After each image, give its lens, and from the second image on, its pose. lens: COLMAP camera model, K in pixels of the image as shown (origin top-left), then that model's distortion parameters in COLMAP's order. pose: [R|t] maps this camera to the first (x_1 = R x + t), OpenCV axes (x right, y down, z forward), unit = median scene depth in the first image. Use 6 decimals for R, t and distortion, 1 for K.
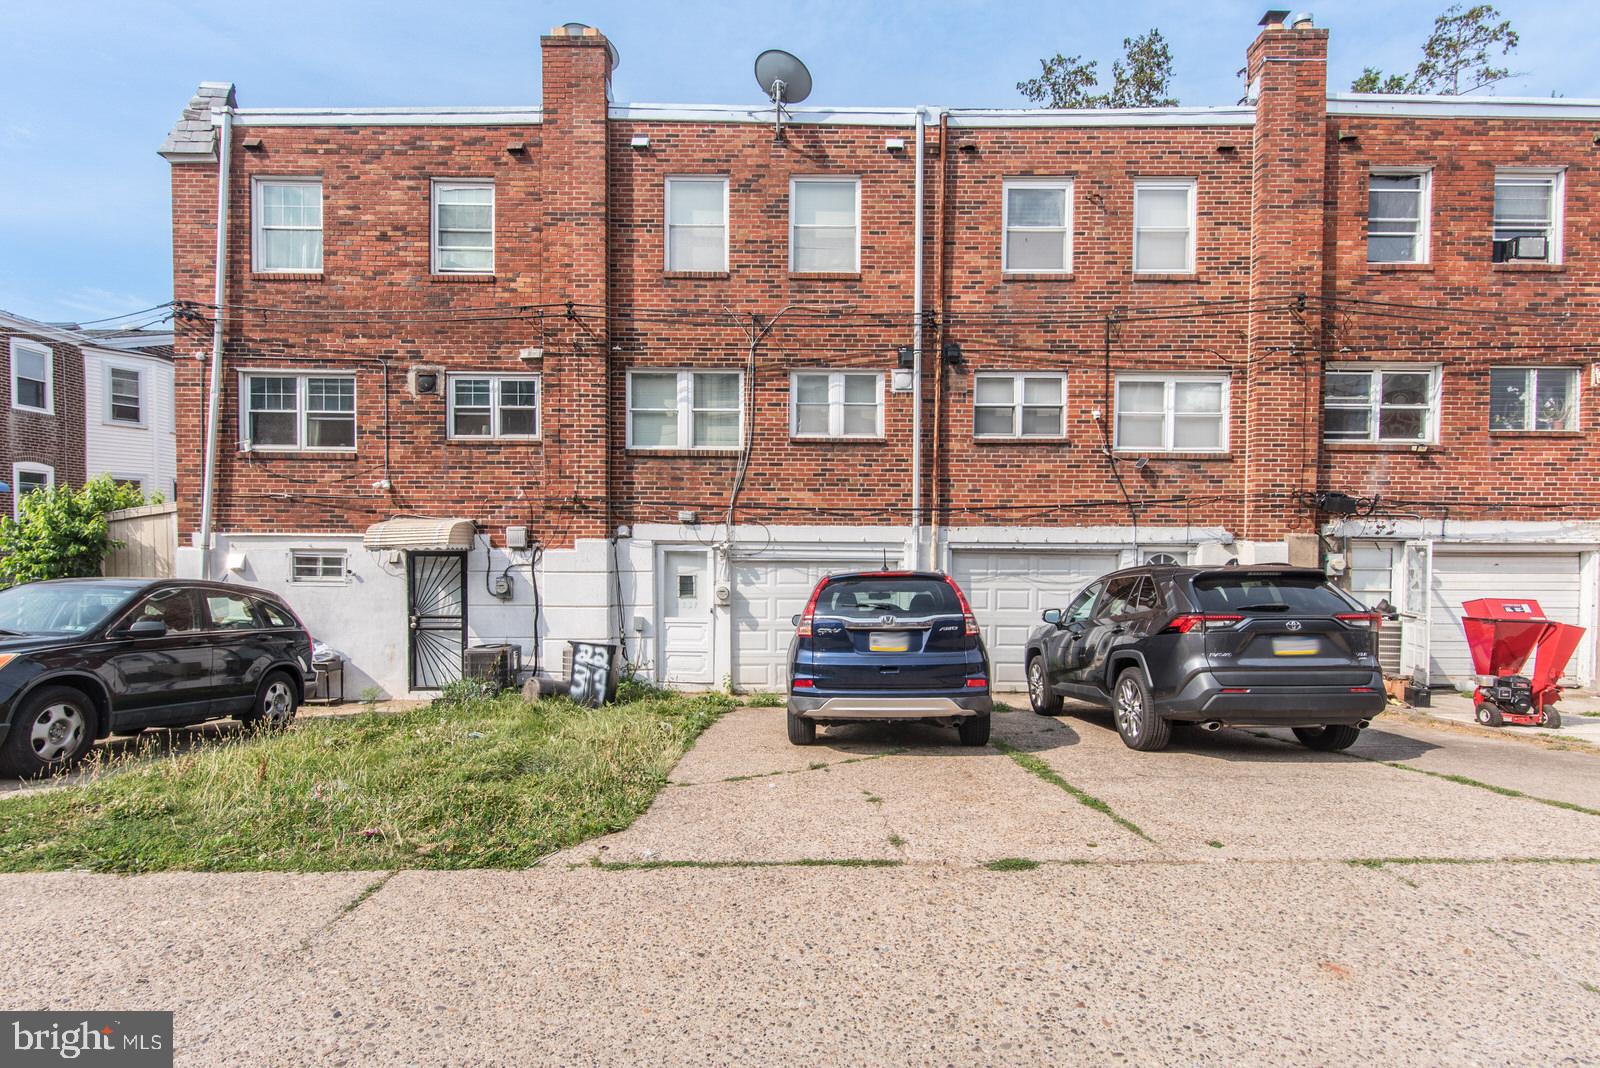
lens RADIAL K [[764.1, 0, 796.8], [0, 764.1, 550.7], [0, 0, 1]] dist [-0.001244, -0.000577]
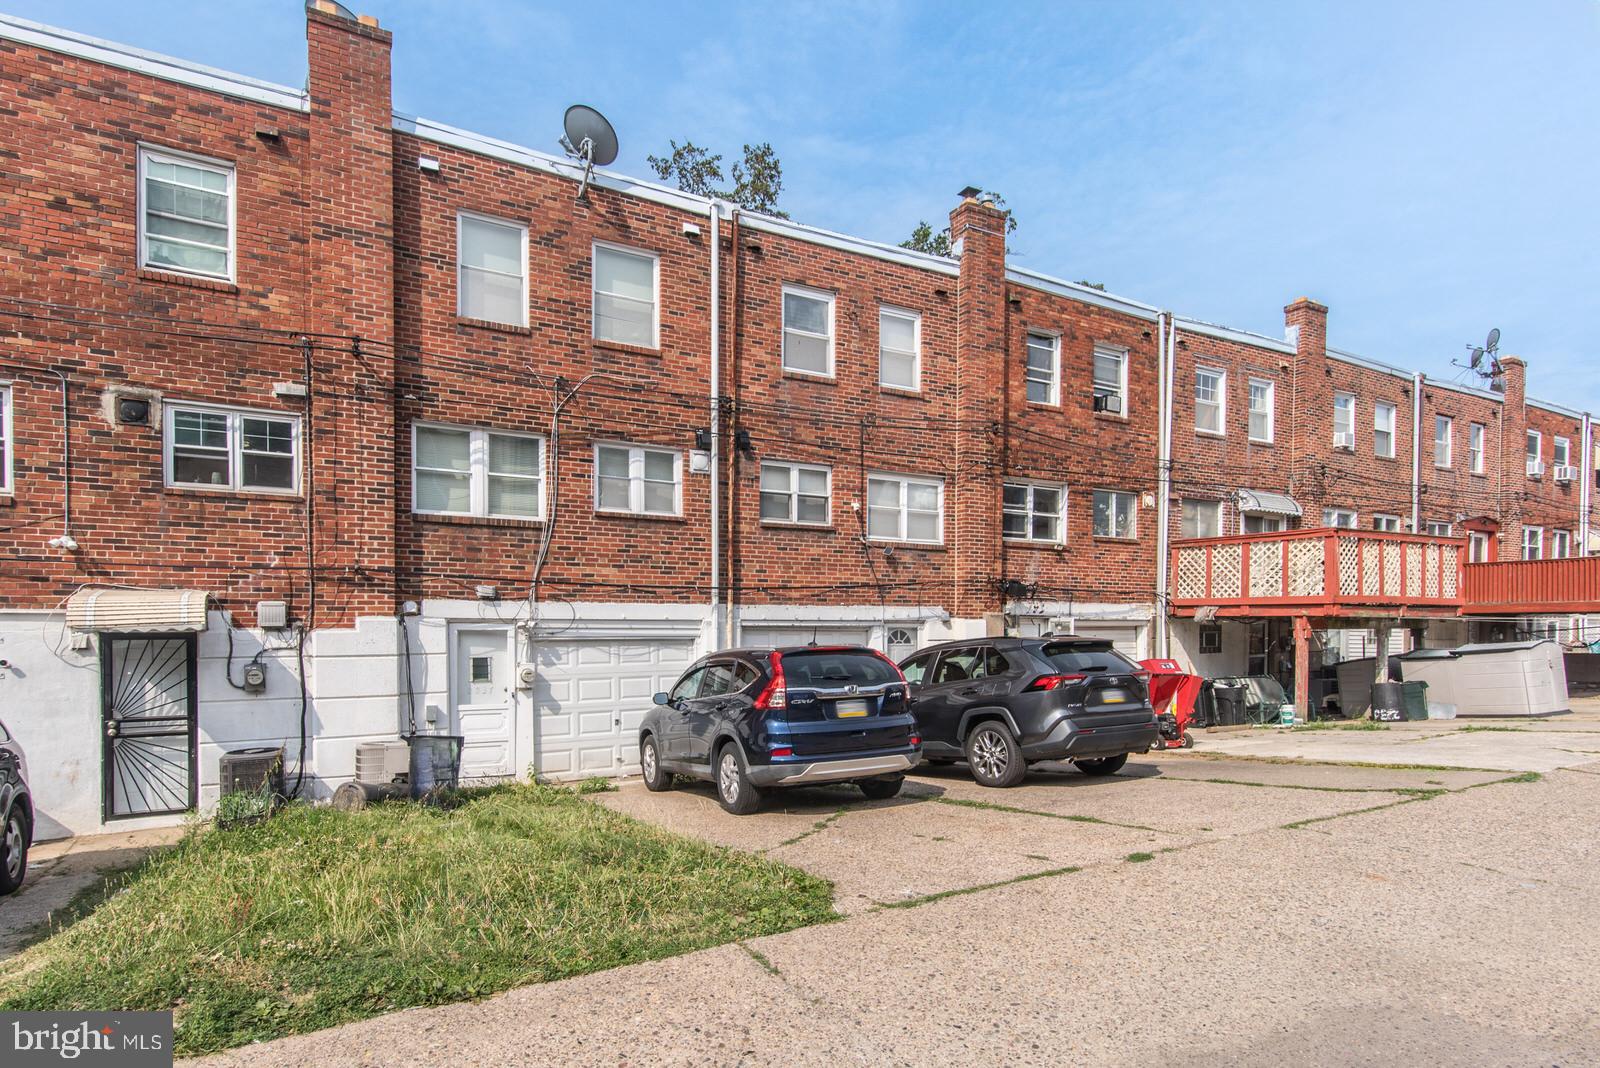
lens RADIAL K [[785.3, 0, 800.1], [0, 785.3, 619.8], [0, 0, 1]] dist [0.003287, 0.000701]
pose [[0.890035, -0.001889, 0.455888, -0.227750], [0.007154, 0.999926, -0.009823, 0.000048], [-0.455836, 0.012005, 0.889983, 0.006605]]
